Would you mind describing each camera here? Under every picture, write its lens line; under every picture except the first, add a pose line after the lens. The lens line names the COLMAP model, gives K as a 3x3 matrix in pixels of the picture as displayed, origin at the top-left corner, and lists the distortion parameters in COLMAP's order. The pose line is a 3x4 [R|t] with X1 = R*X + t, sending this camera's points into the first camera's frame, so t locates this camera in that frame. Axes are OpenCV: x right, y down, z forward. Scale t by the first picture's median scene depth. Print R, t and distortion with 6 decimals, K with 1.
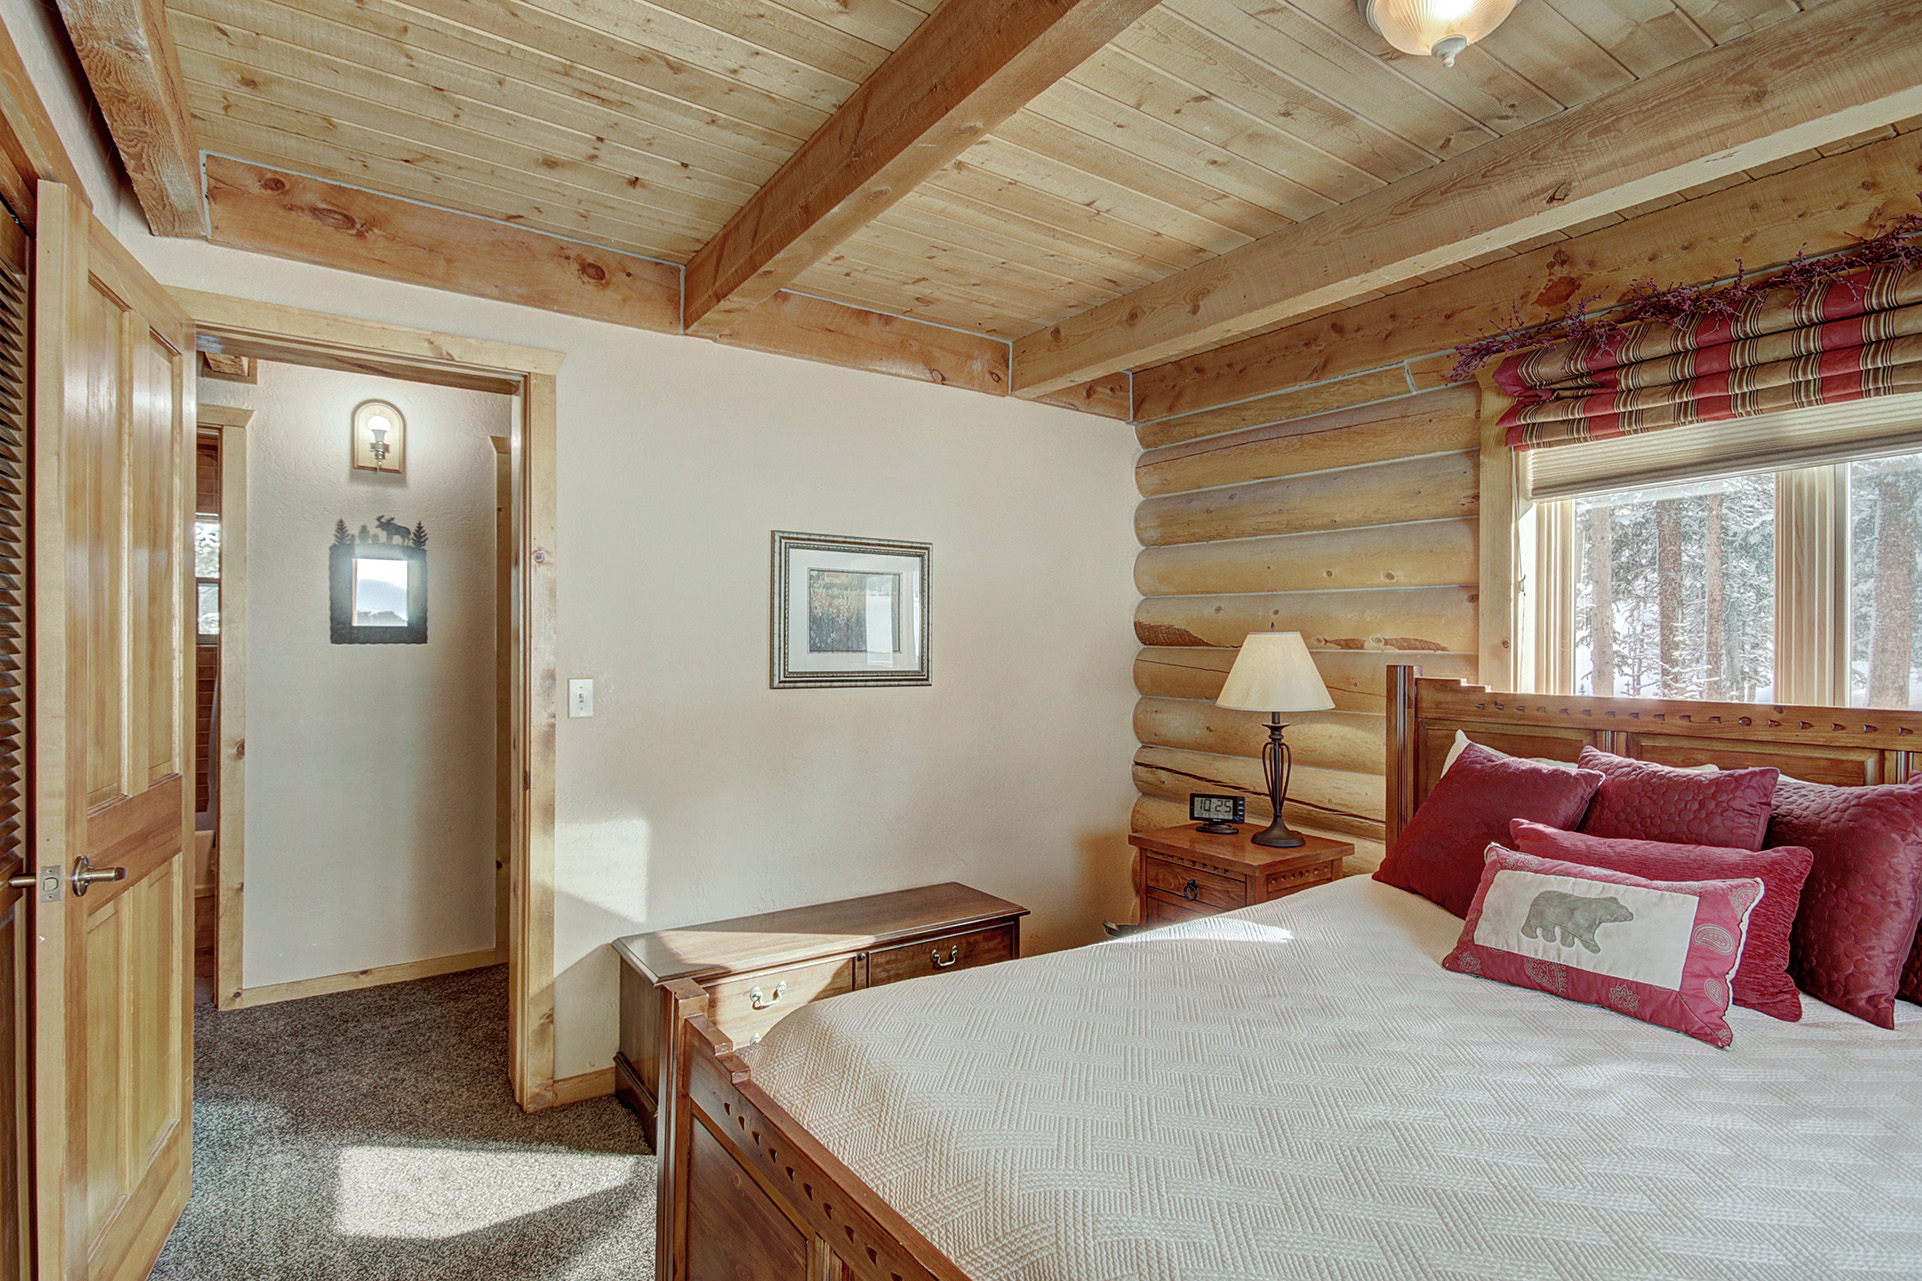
lens RADIAL K [[969.6, 0, 934.0], [0, 969.6, 640.5], [0, 0, 1]] dist [0.003388, 0.000373]
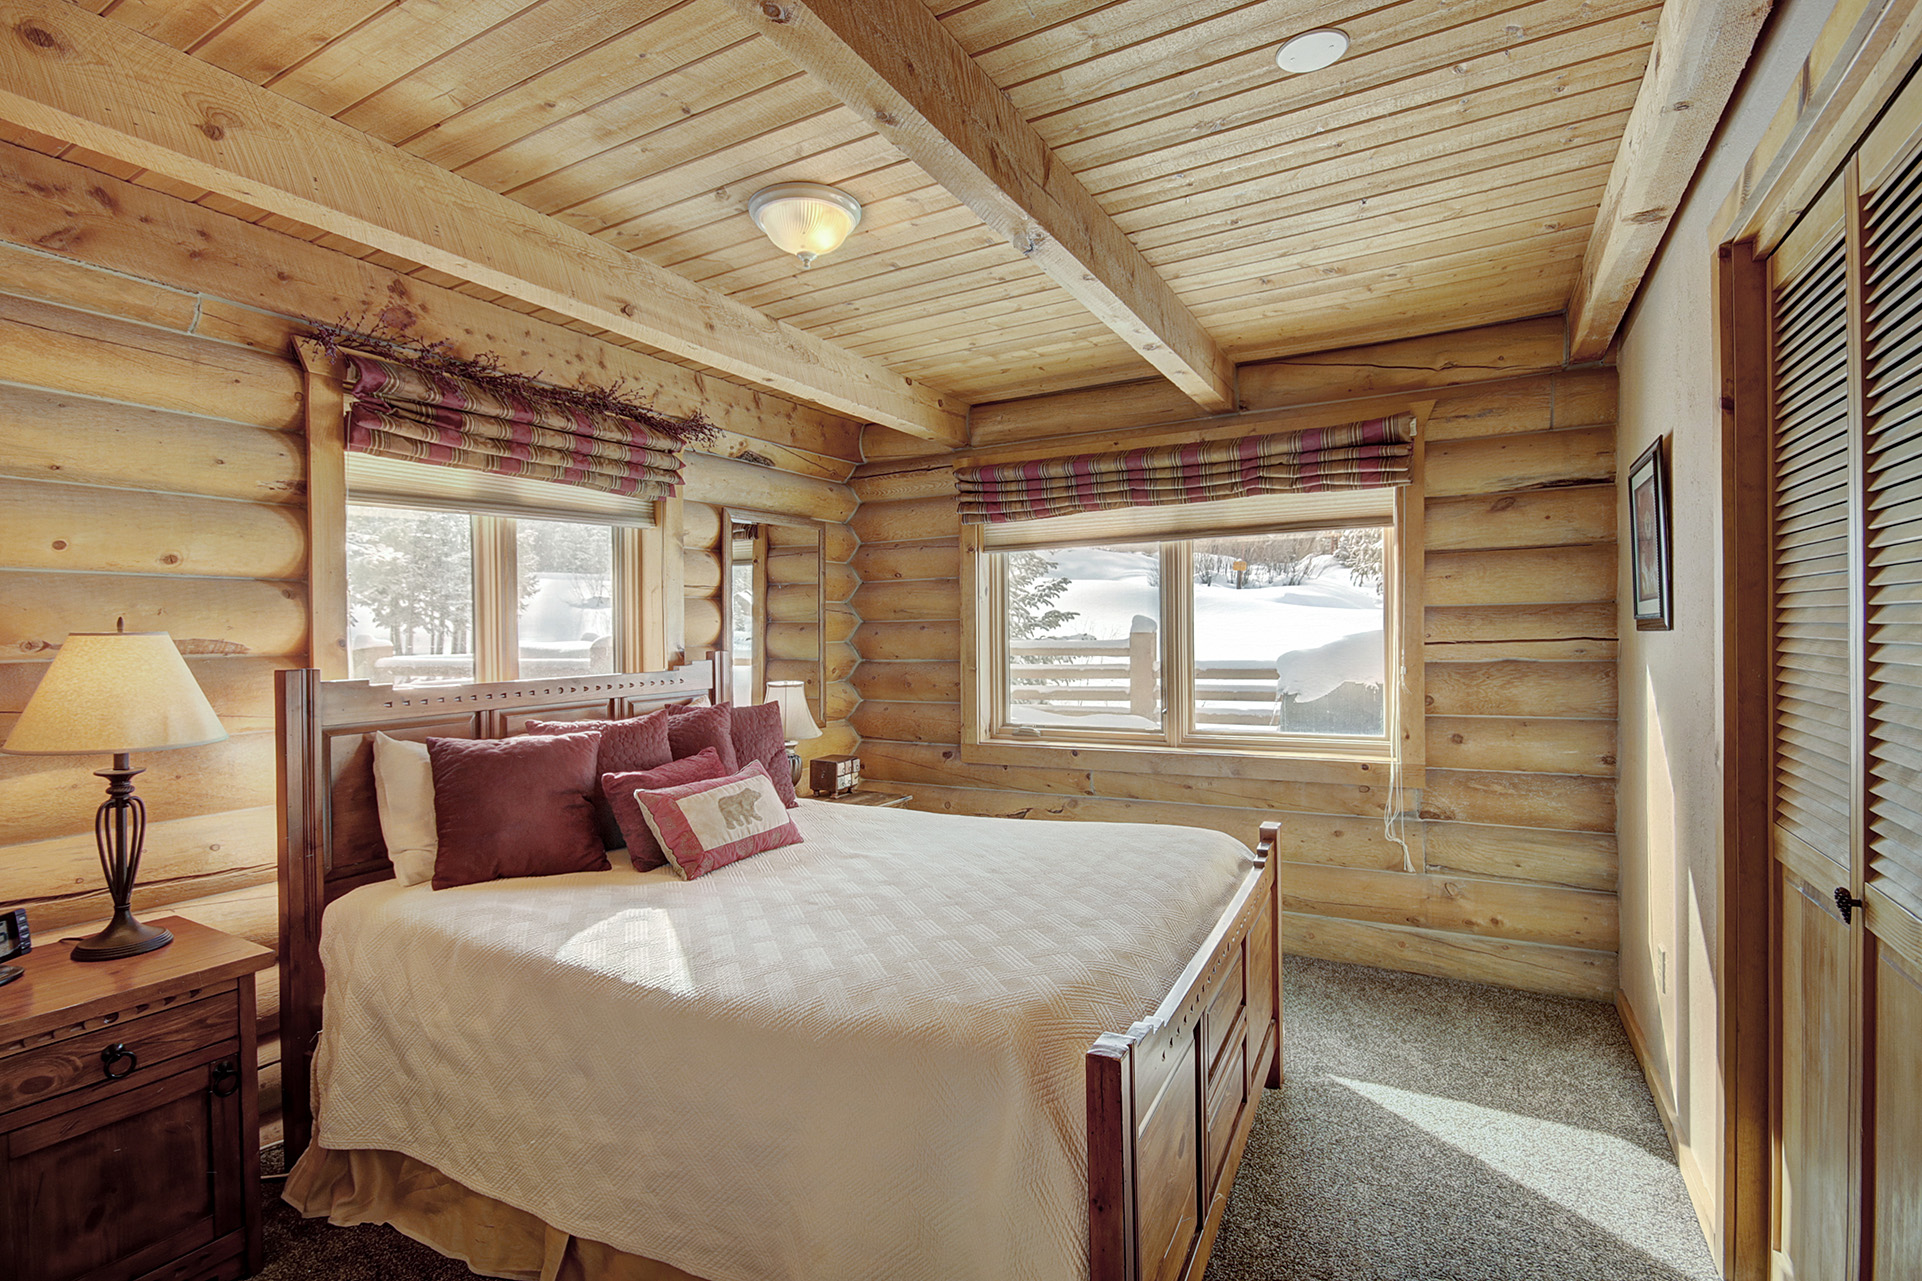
lens RADIAL K [[969.6, 0, 934.0], [0, 969.6, 640.5], [0, 0, 1]] dist [0.003388, 0.000373]
pose [[-0.490425, -0.007400, 0.871452, -0.626105], [0.013331, 0.999783, 0.015992, -0.007306], [-0.871381, 0.019461, -0.490220, 1.060837]]
